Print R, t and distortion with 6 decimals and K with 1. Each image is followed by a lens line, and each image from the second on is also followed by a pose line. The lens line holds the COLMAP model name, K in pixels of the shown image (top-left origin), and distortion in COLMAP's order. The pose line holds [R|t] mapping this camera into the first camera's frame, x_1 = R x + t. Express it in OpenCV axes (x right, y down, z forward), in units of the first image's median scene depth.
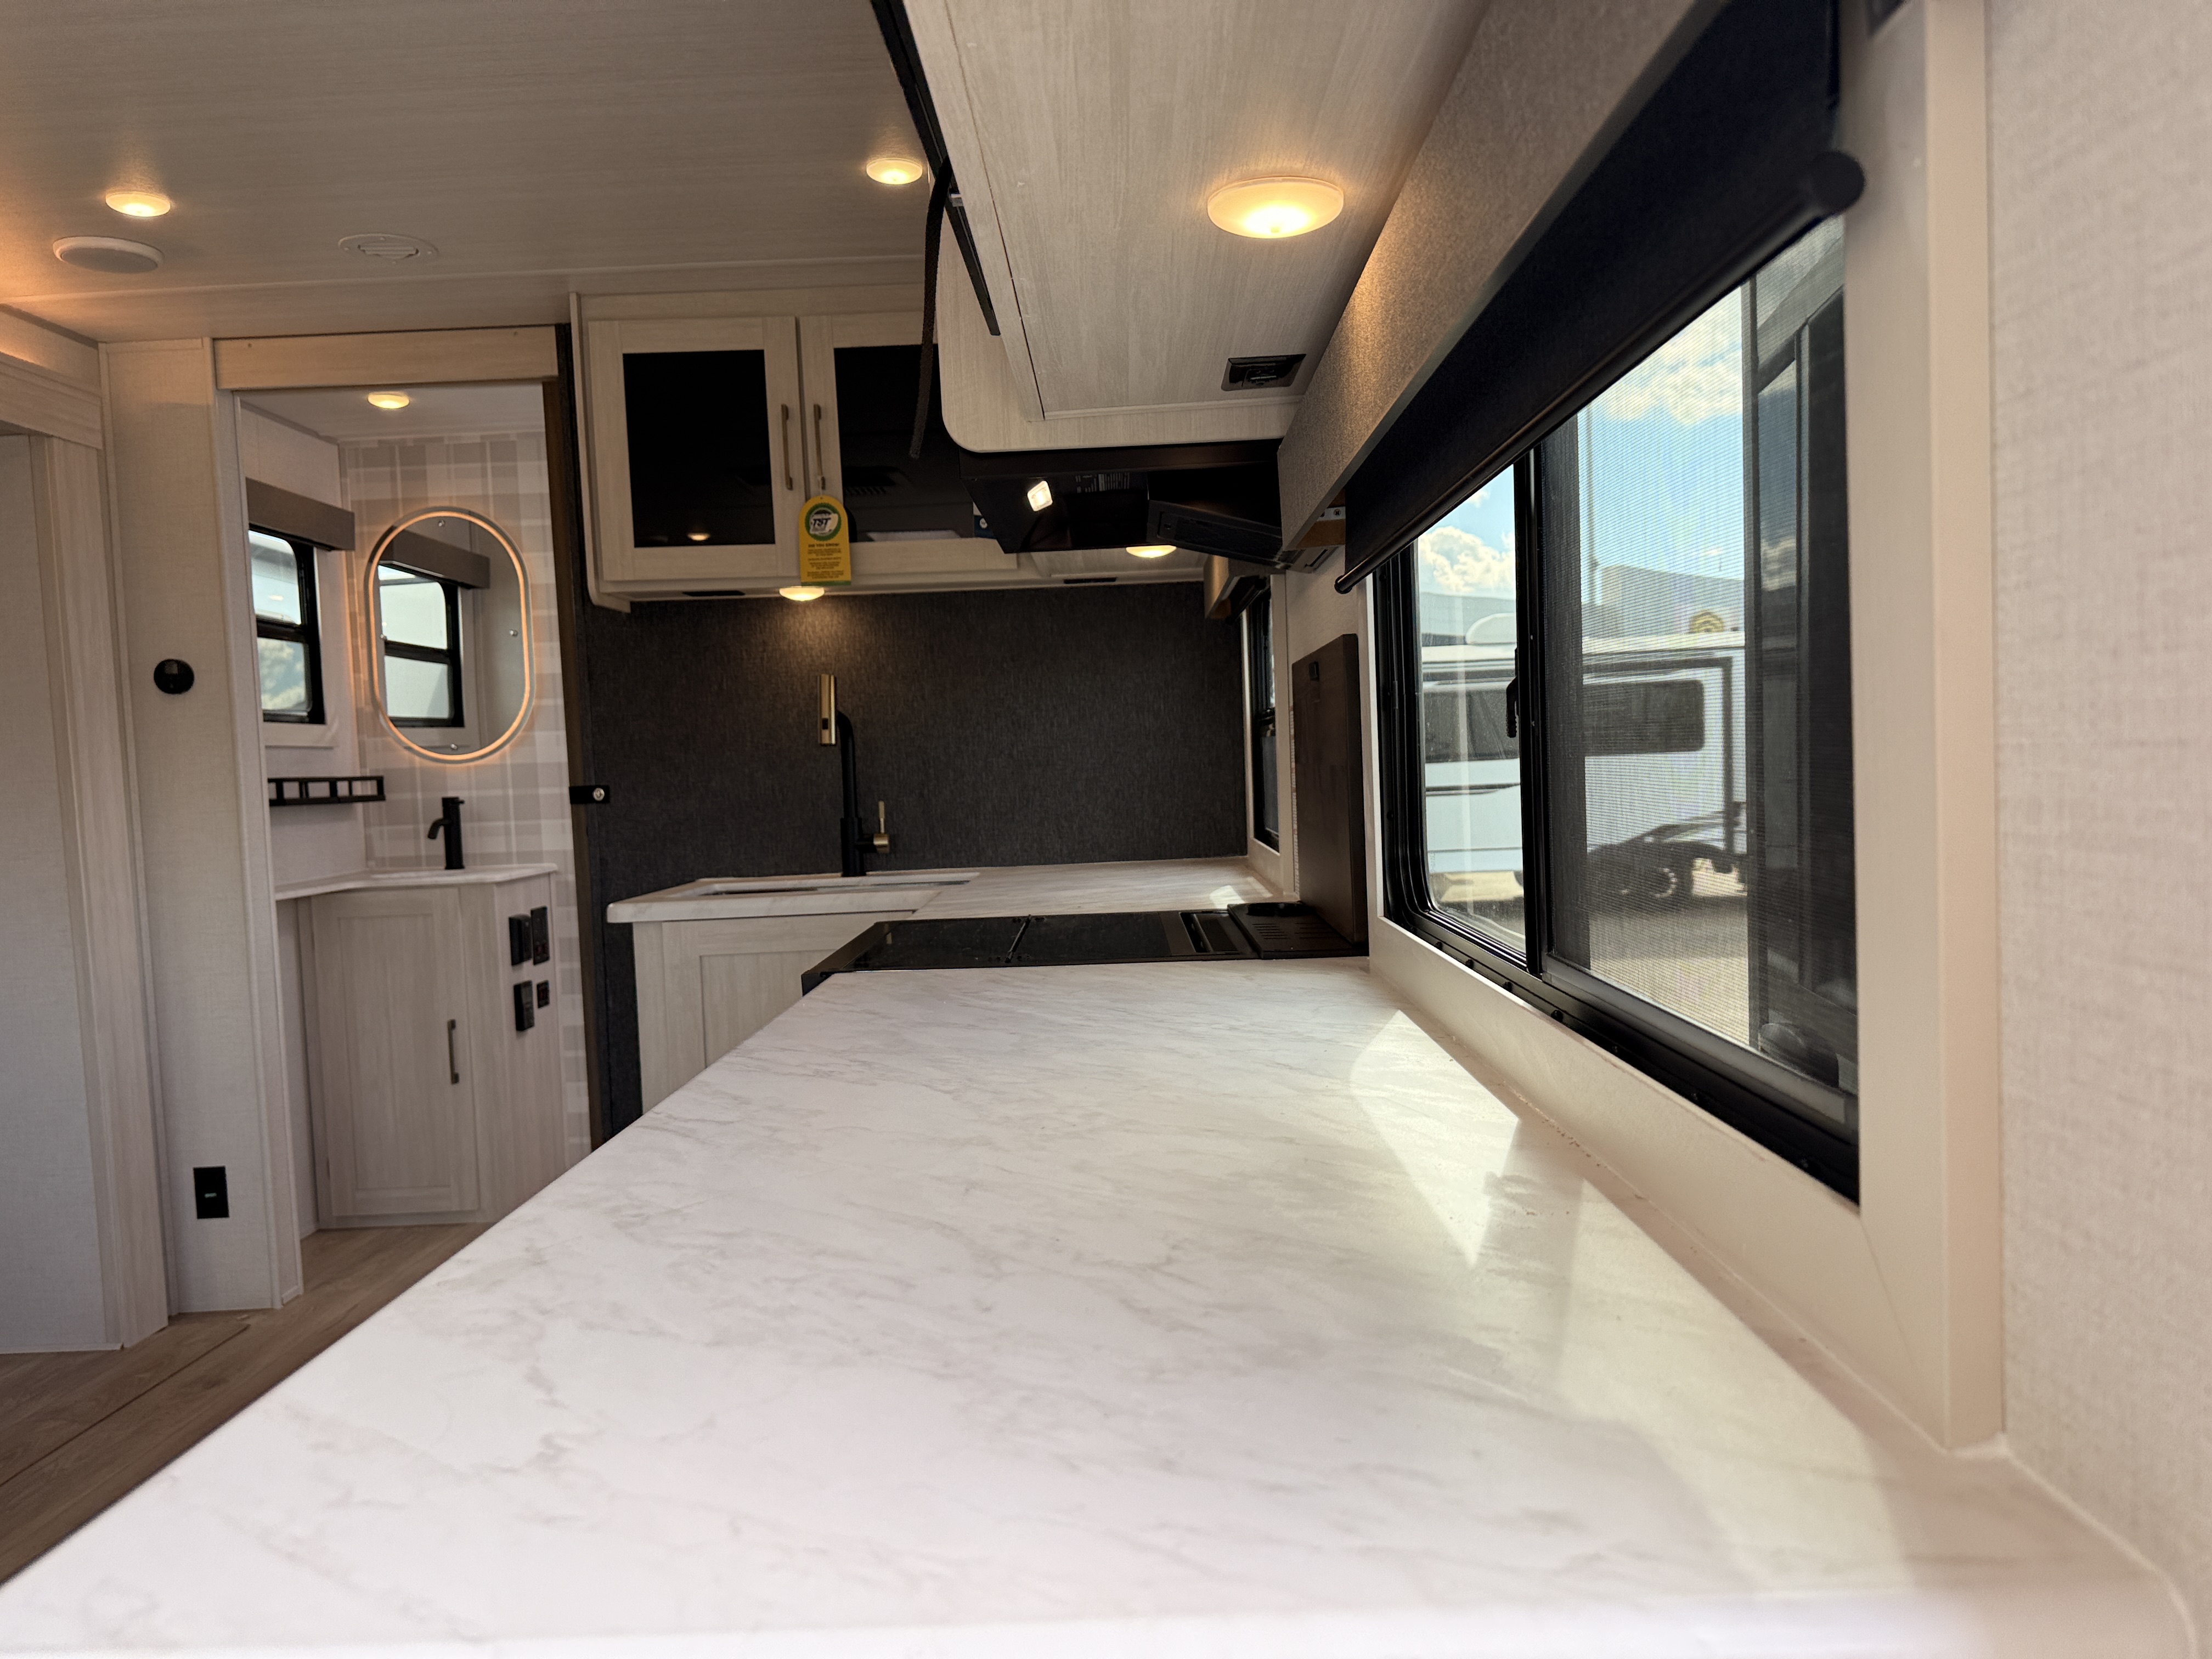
lens RADIAL K [[1560.3, 0, 1115.7], [0, 1560.3, 843.7], [0, 0, 1]] dist [0.073044, -0.085857]
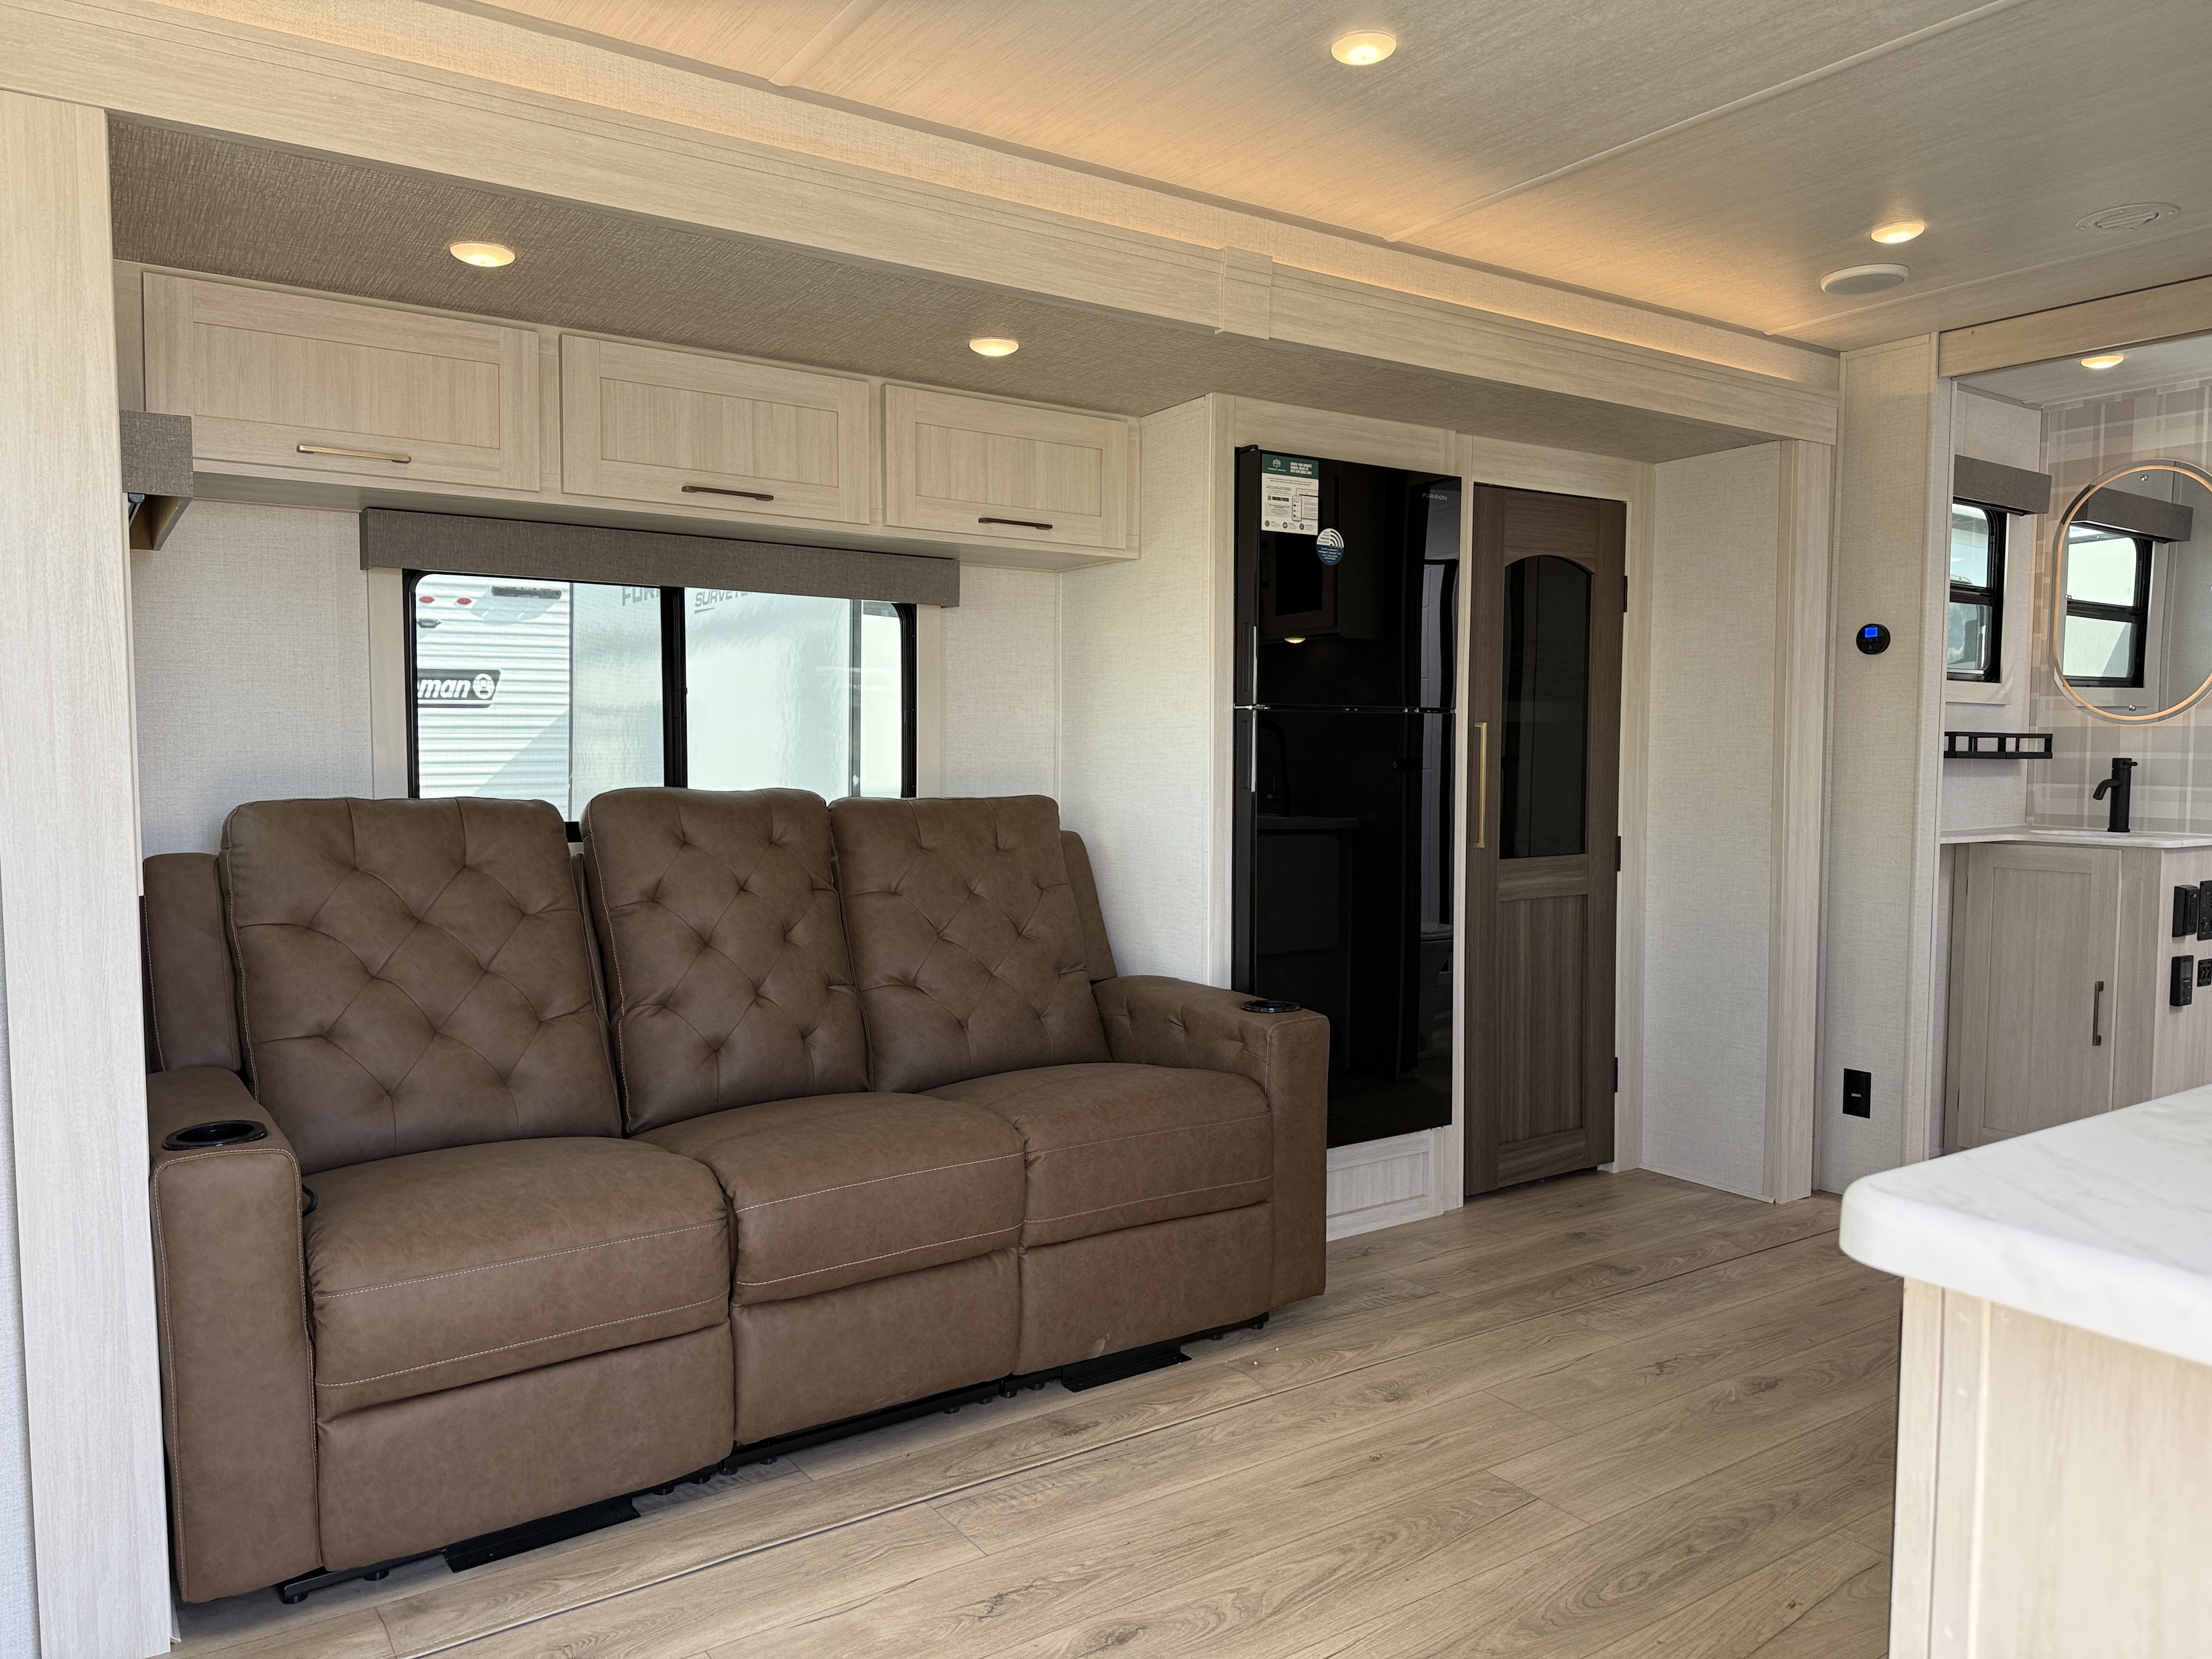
lens RADIAL K [[1560.3, 0, 1117.3], [0, 1560.3, 832.9], [0, 0, 1]] dist [0.073044, -0.085857]
pose [[0.575585, 0.090847, -0.812680, 0.029252], [-0.074804, 0.995492, 0.058303, 0.007603], [0.814313, 0.027233, 0.579786, -0.098796]]
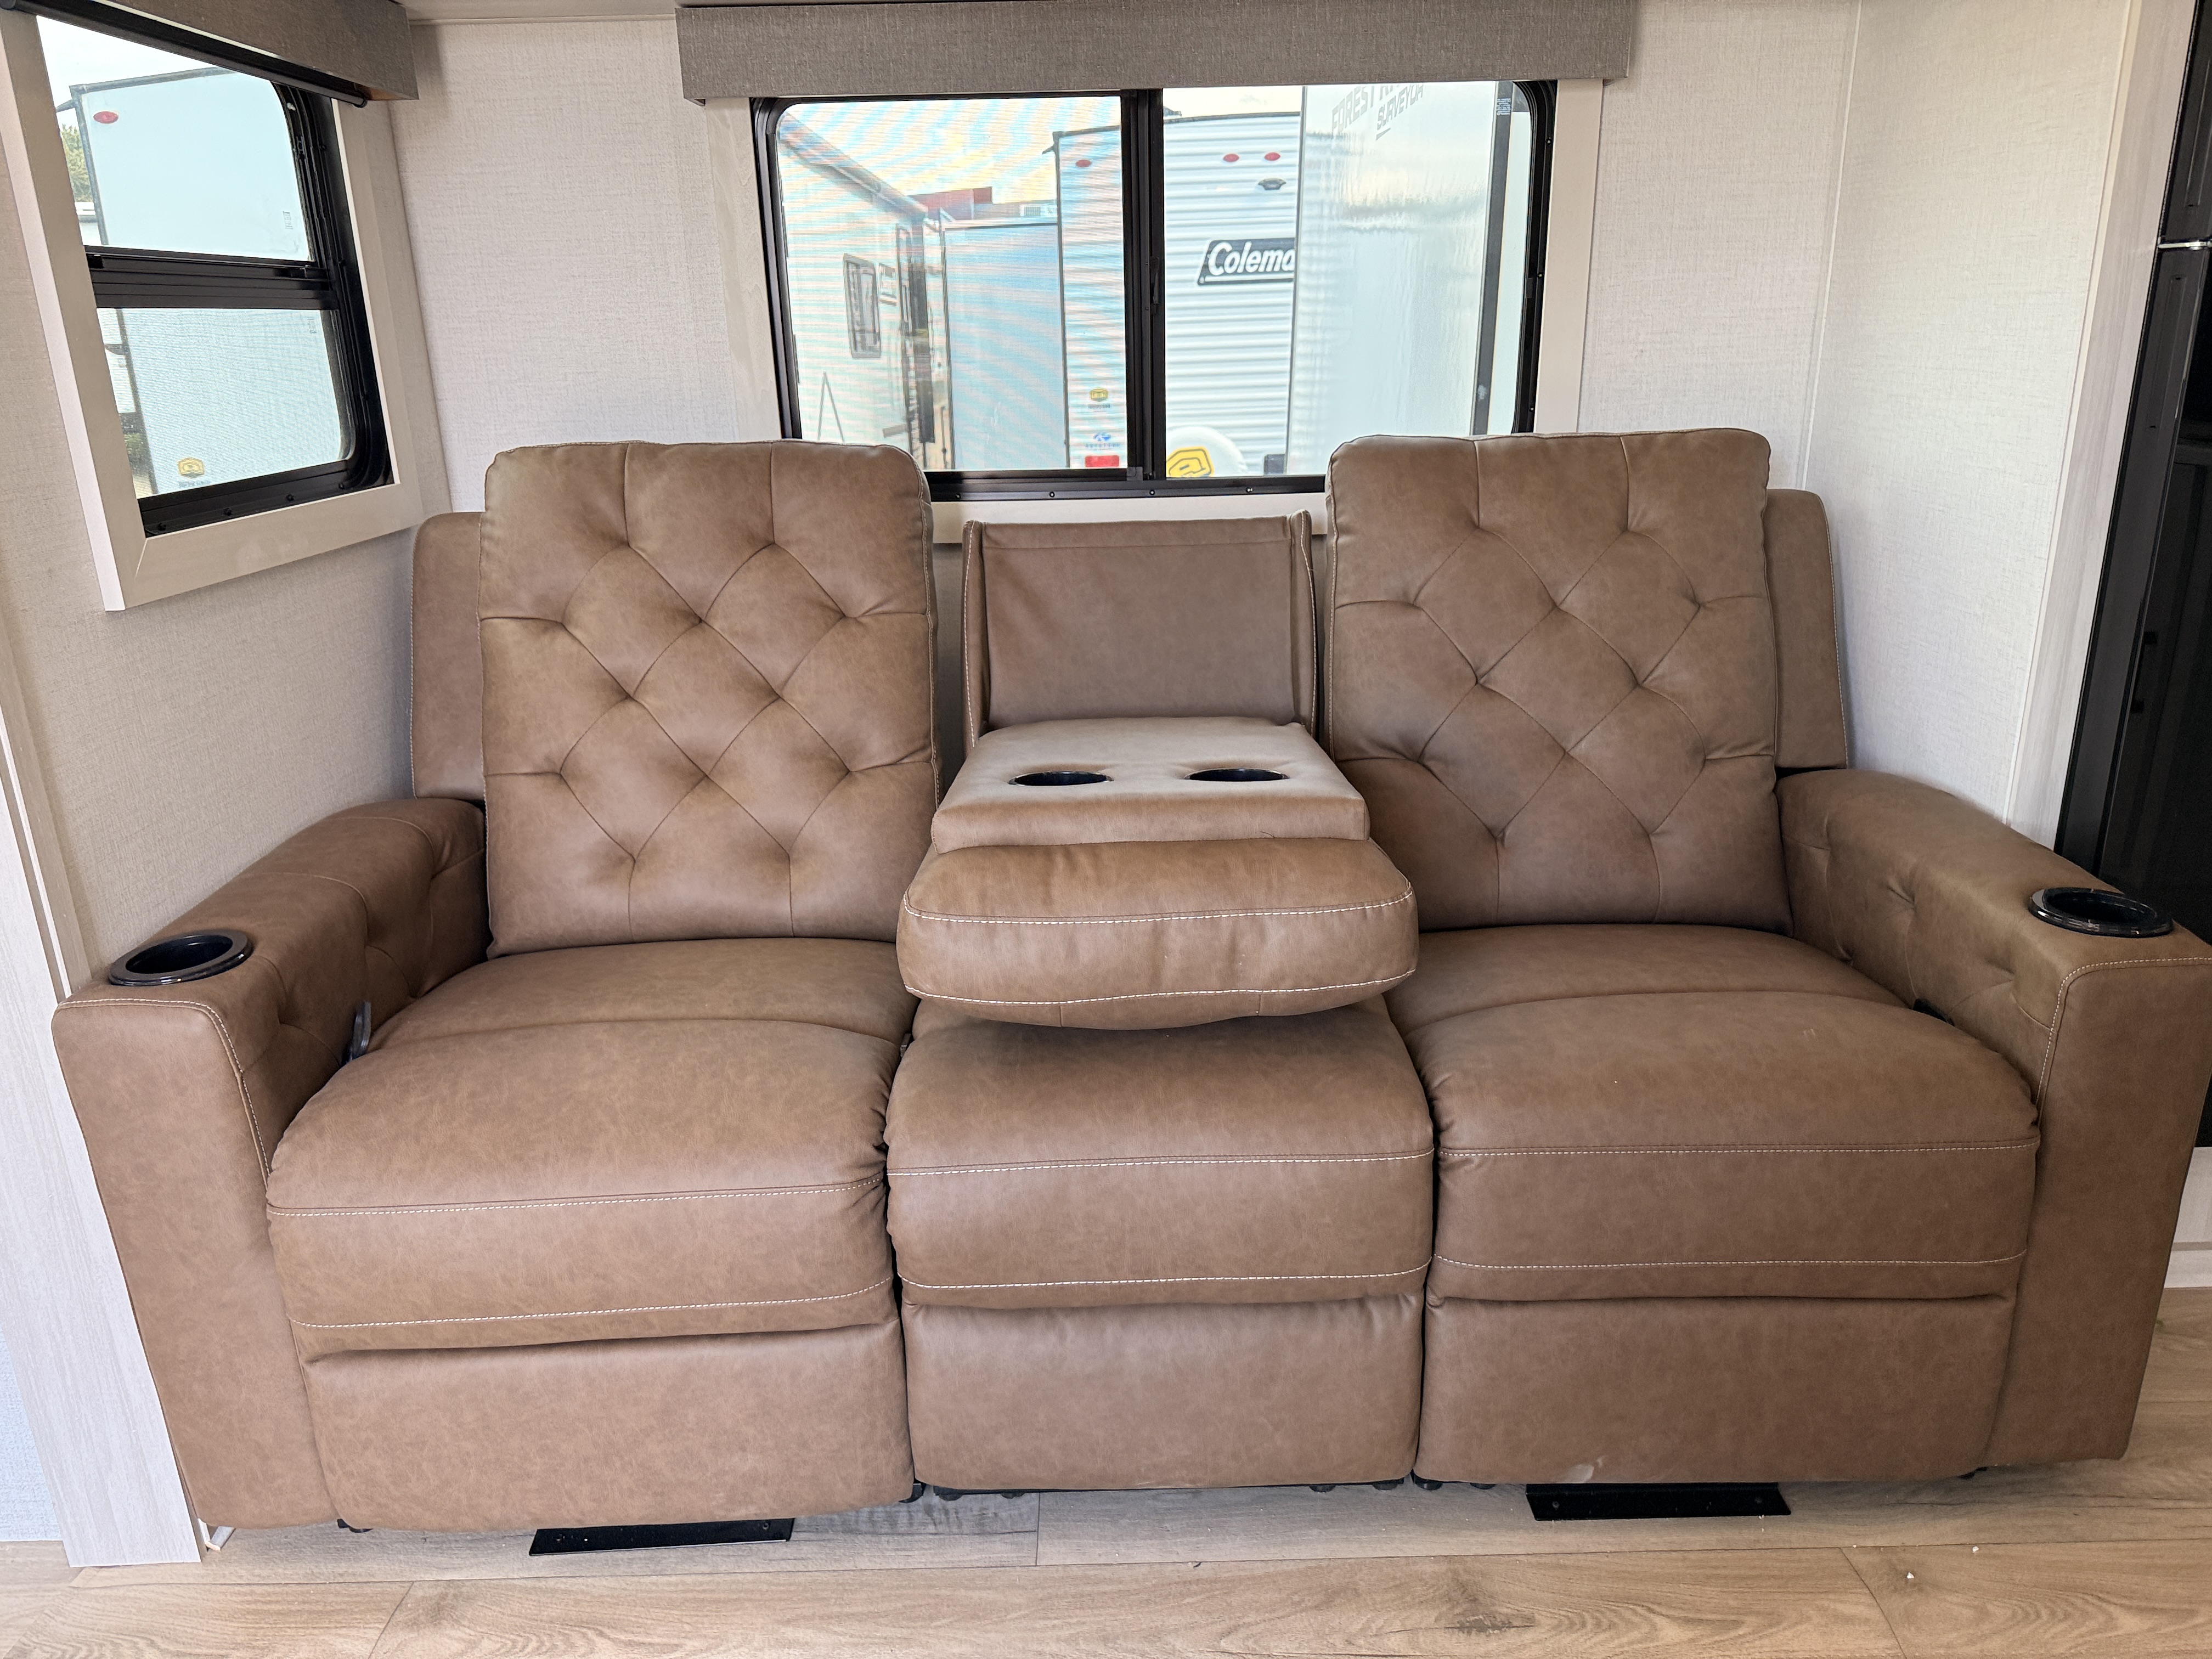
lens RADIAL K [[1560.3, 0, 1092.8], [0, 1560.3, 830.0], [0, 0, 1]] dist [0.073044, -0.085857]
pose [[0.019087, 0.349271, -0.936828, -0.239924], [-0.036723, 0.936611, 0.348442, -0.009317], [0.999143, 0.027752, 0.030703, 0.199442]]
